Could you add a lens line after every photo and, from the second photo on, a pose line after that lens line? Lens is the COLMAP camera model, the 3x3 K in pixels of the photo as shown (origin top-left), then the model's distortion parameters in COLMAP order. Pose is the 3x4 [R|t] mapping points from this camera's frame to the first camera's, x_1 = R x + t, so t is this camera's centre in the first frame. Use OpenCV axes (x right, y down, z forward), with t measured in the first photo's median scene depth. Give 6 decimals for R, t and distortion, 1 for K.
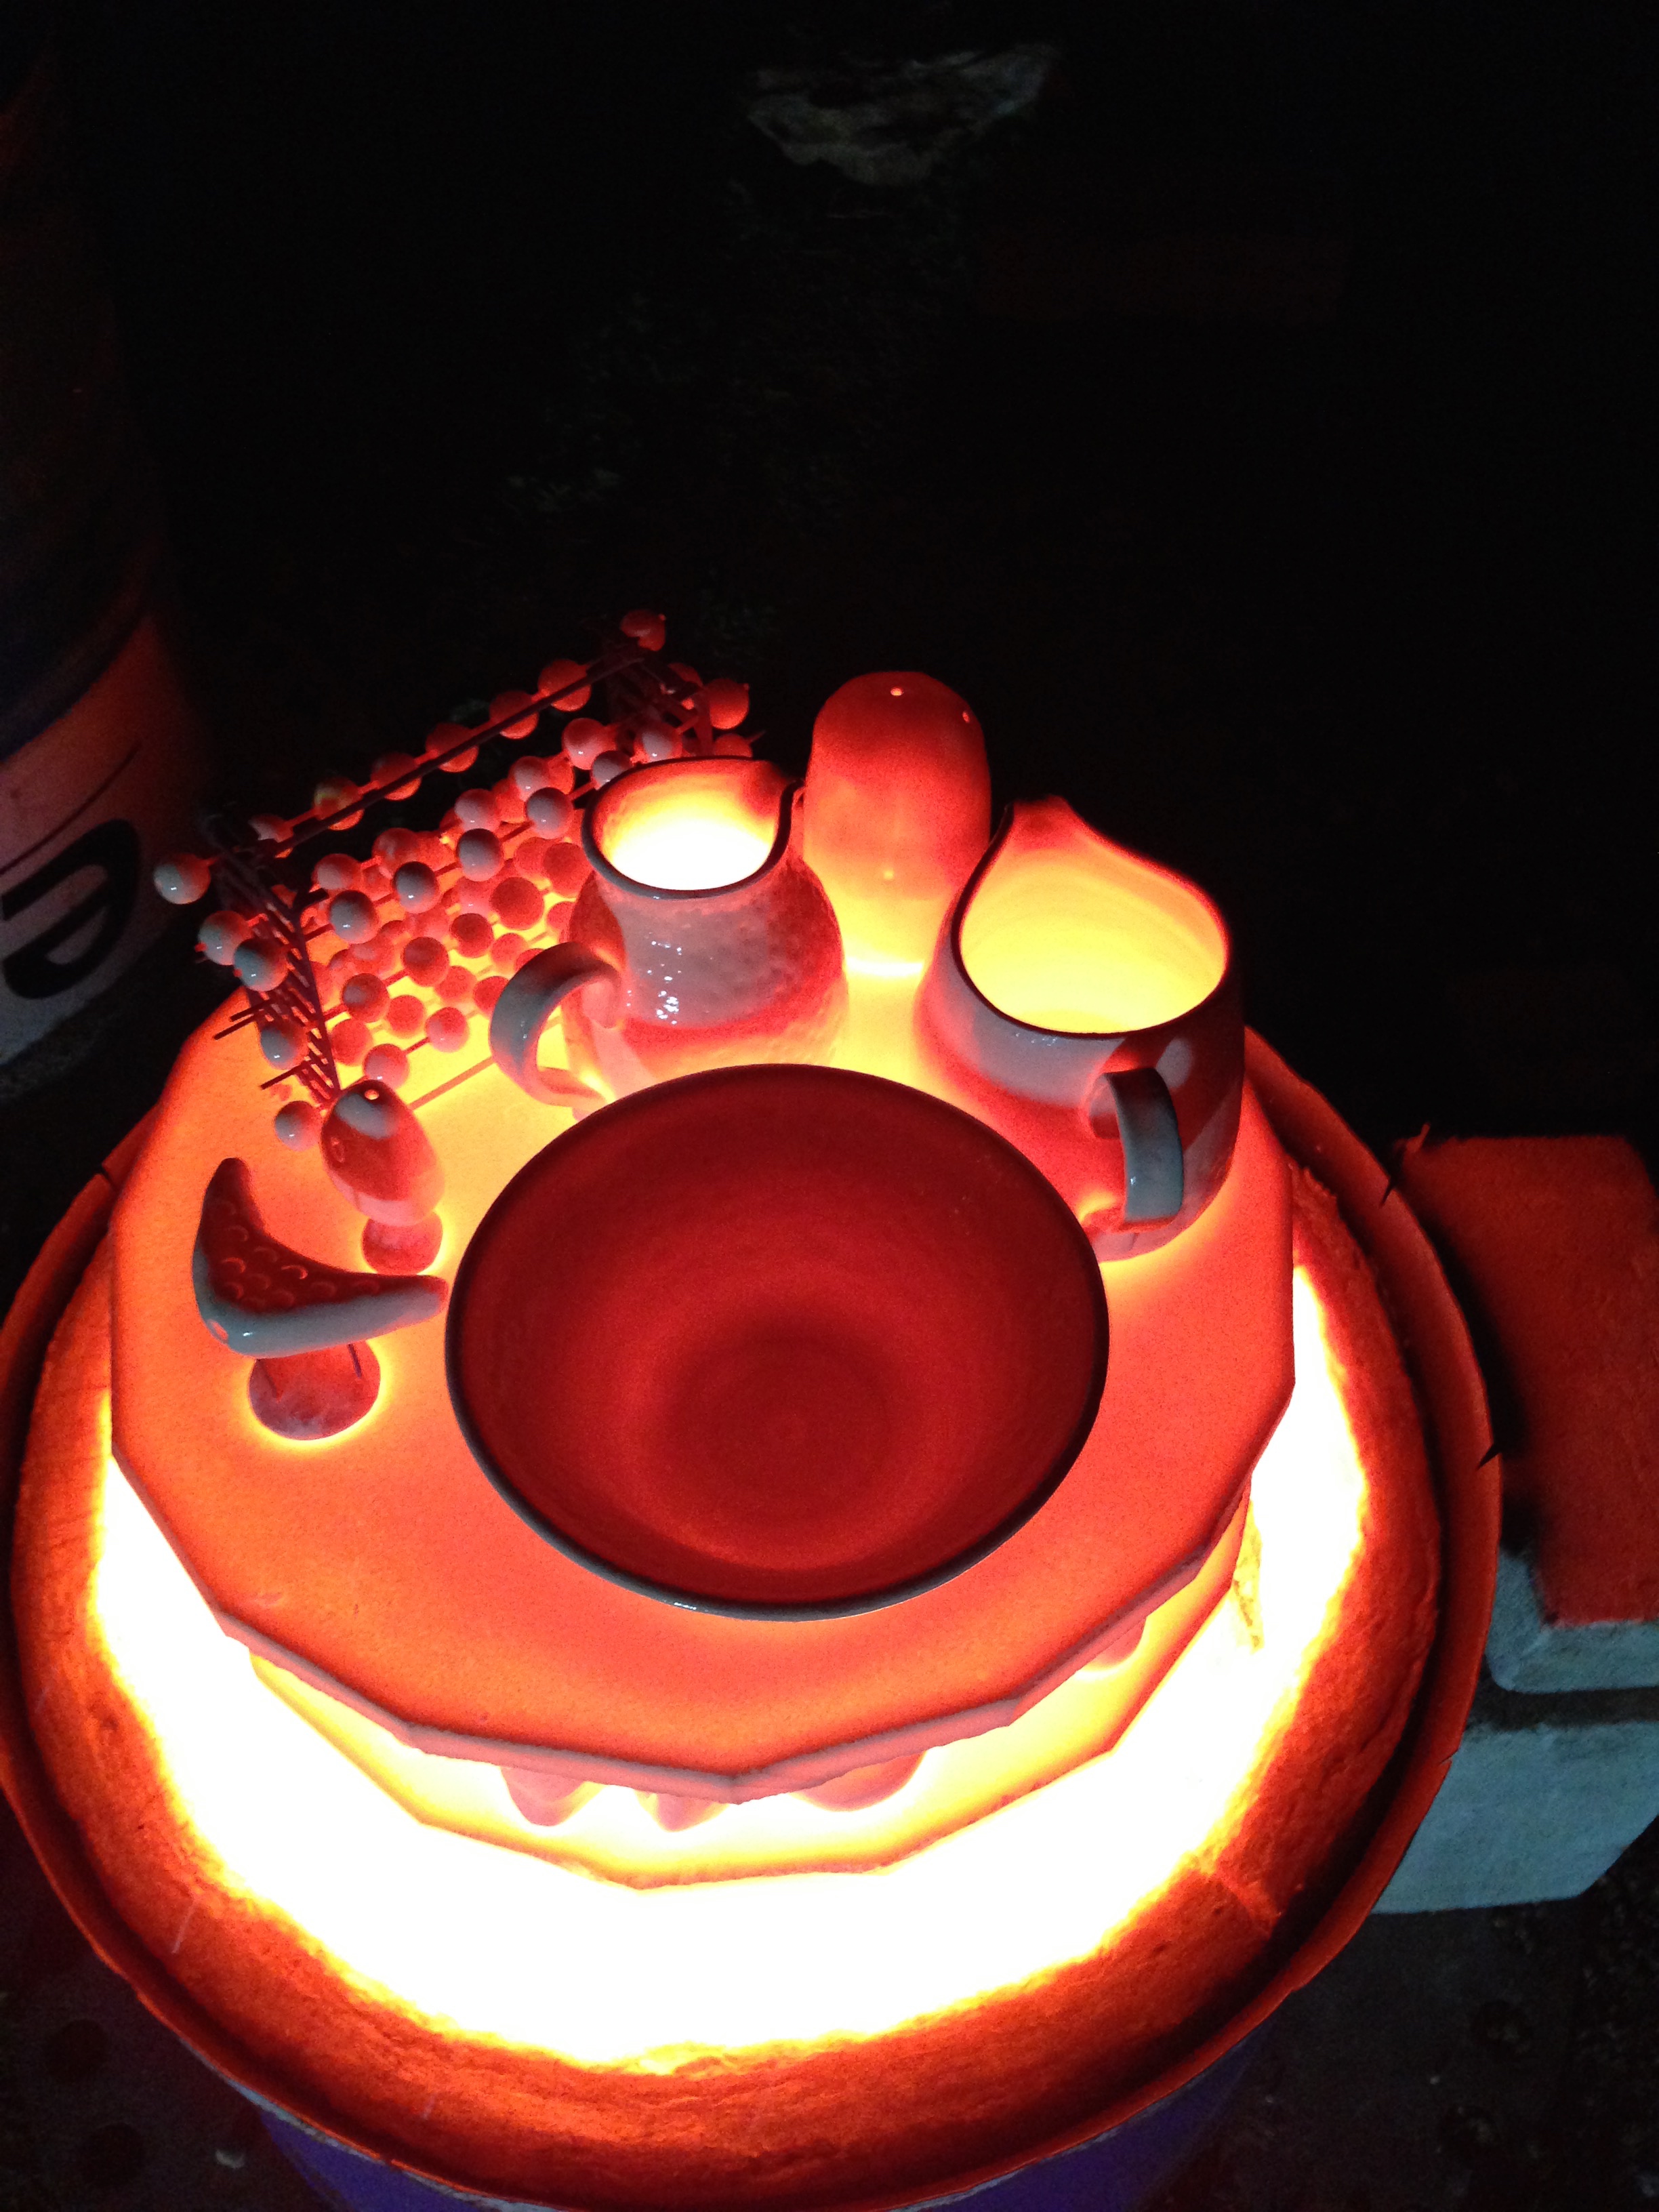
lens RADIAL K [[2056.0, 0, 829.5], [0, 2056.0, 1106.0], [0, 0, 1]] dist [0.207894, -0.454177]
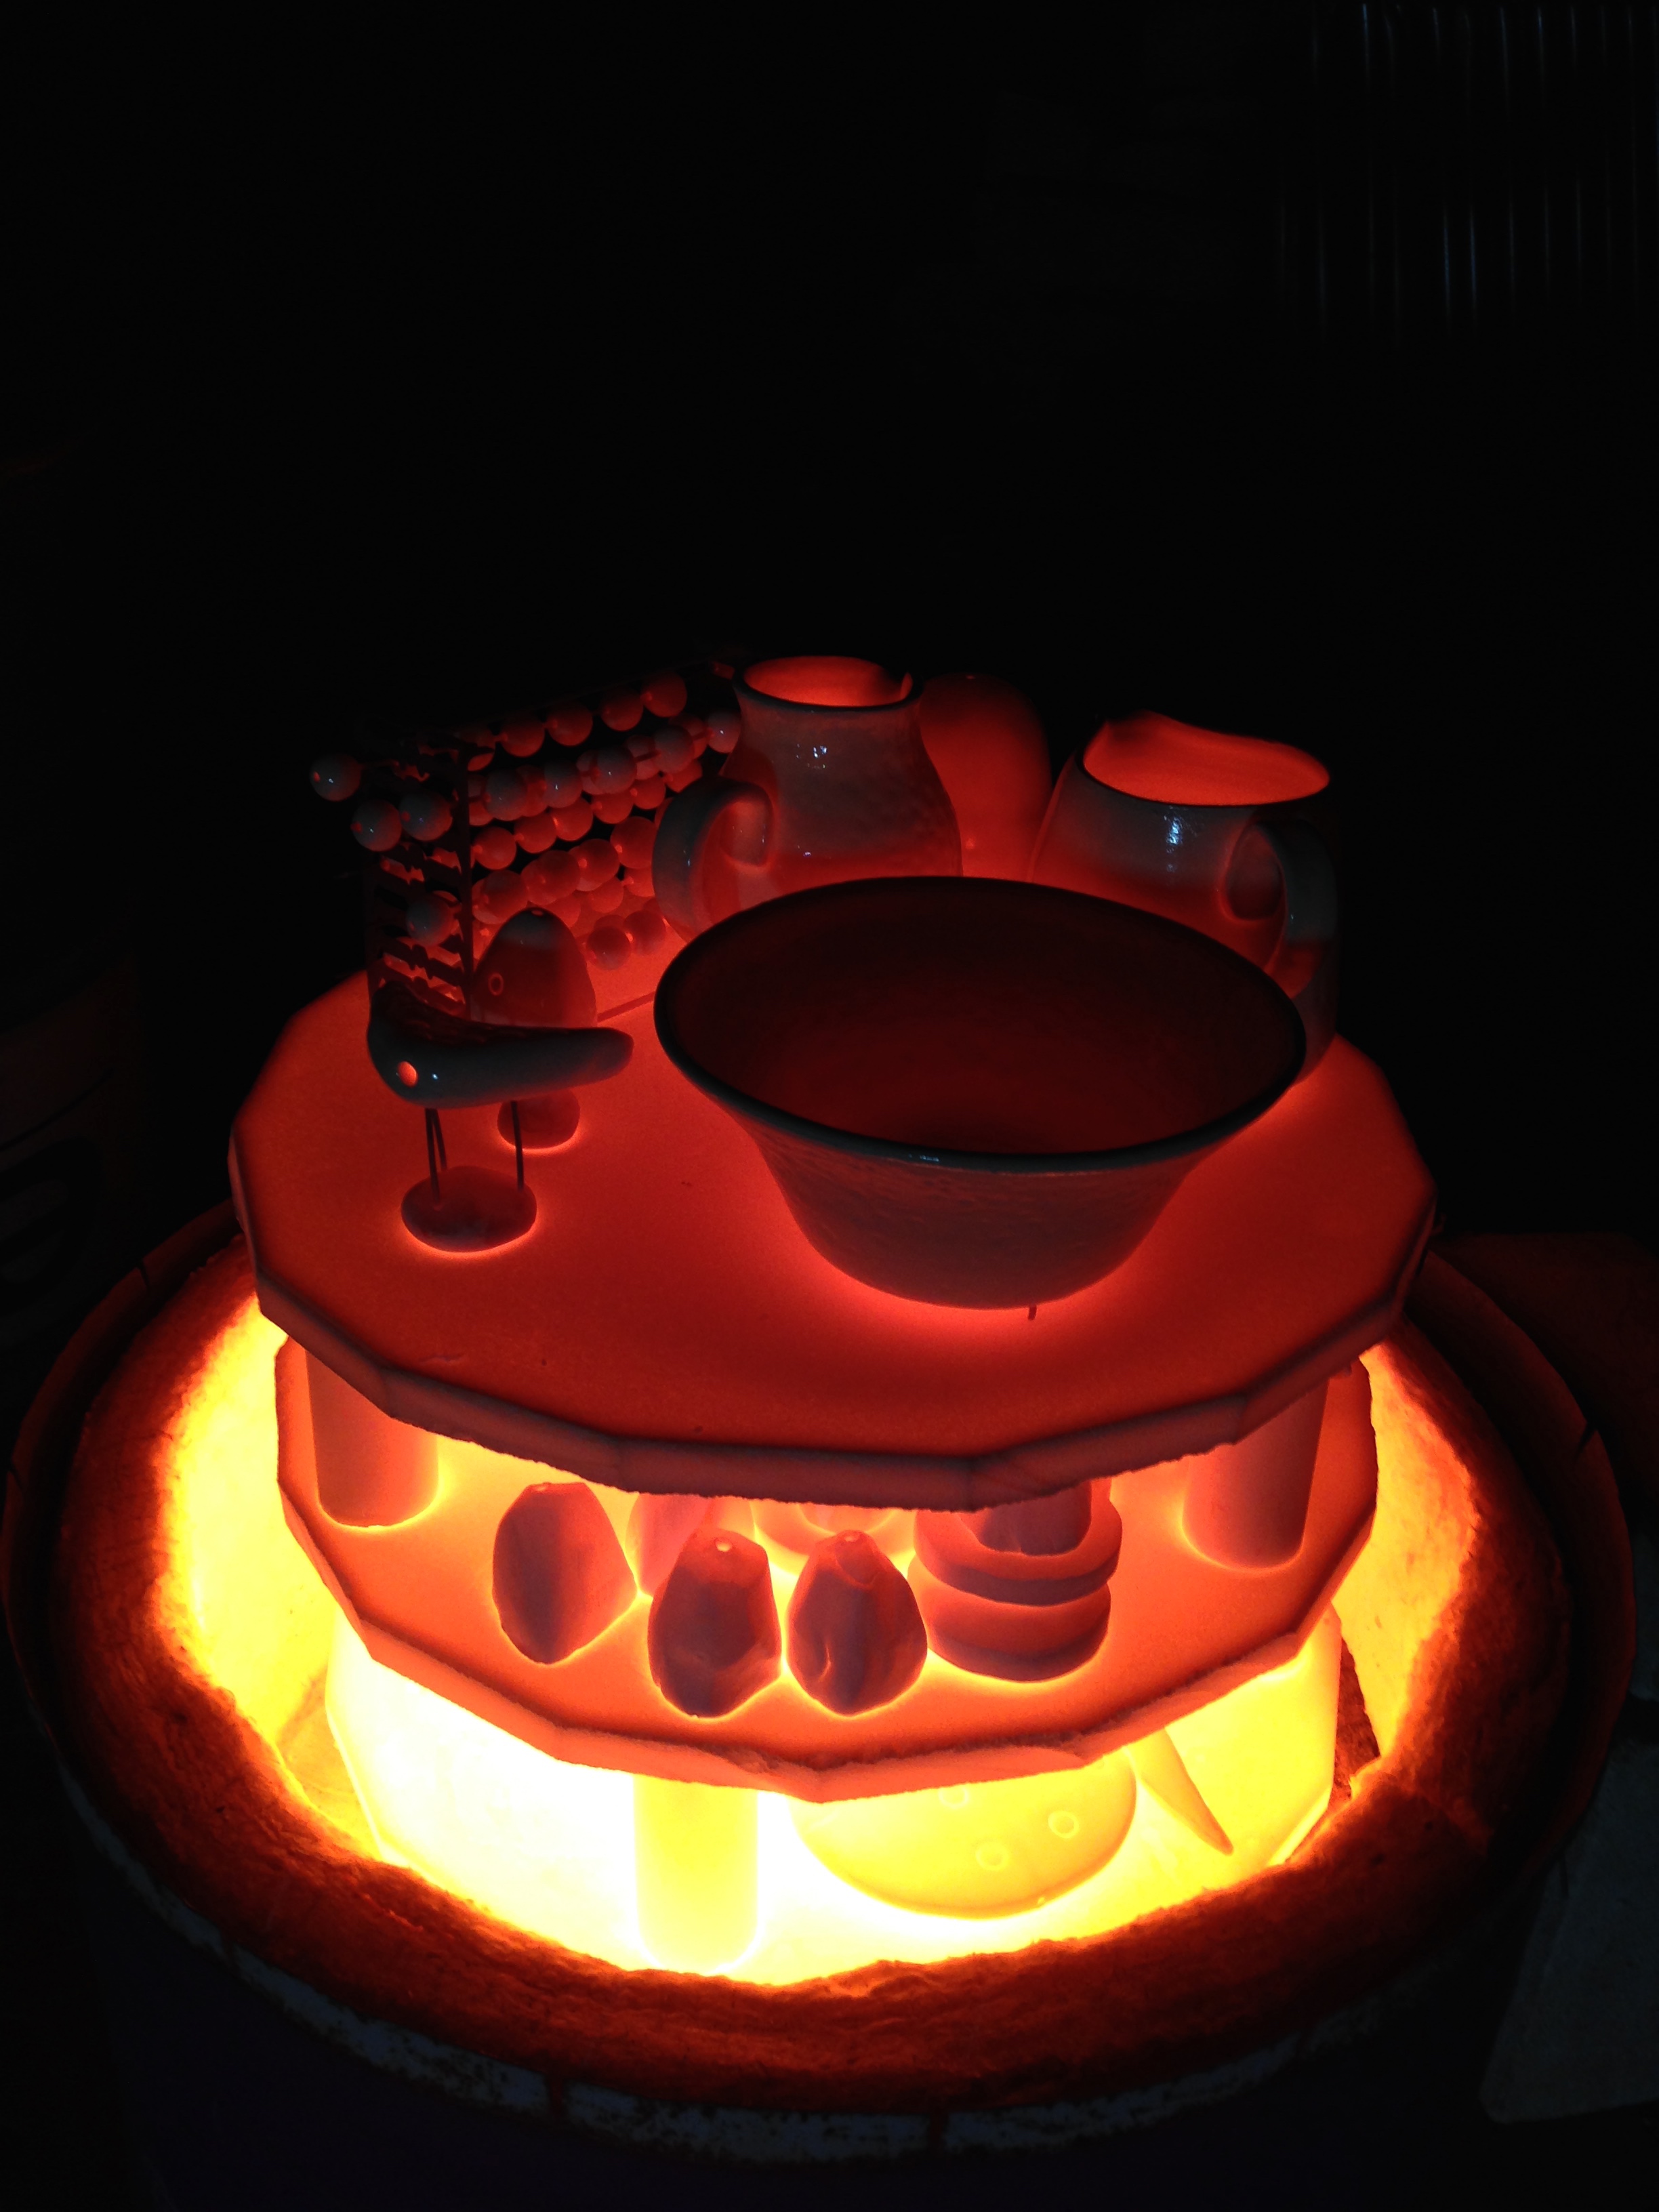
lens RADIAL K [[2056.0, 0, 829.5], [0, 2056.0, 1106.0], [0, 0, 1]] dist [0.207894, -0.454177]
pose [[0.993326, -0.020106, 0.113575, -0.174741], [0.061115, 0.926849, -0.370426, 0.422859], [-0.097819, 0.374895, 0.921892, 0.065262]]
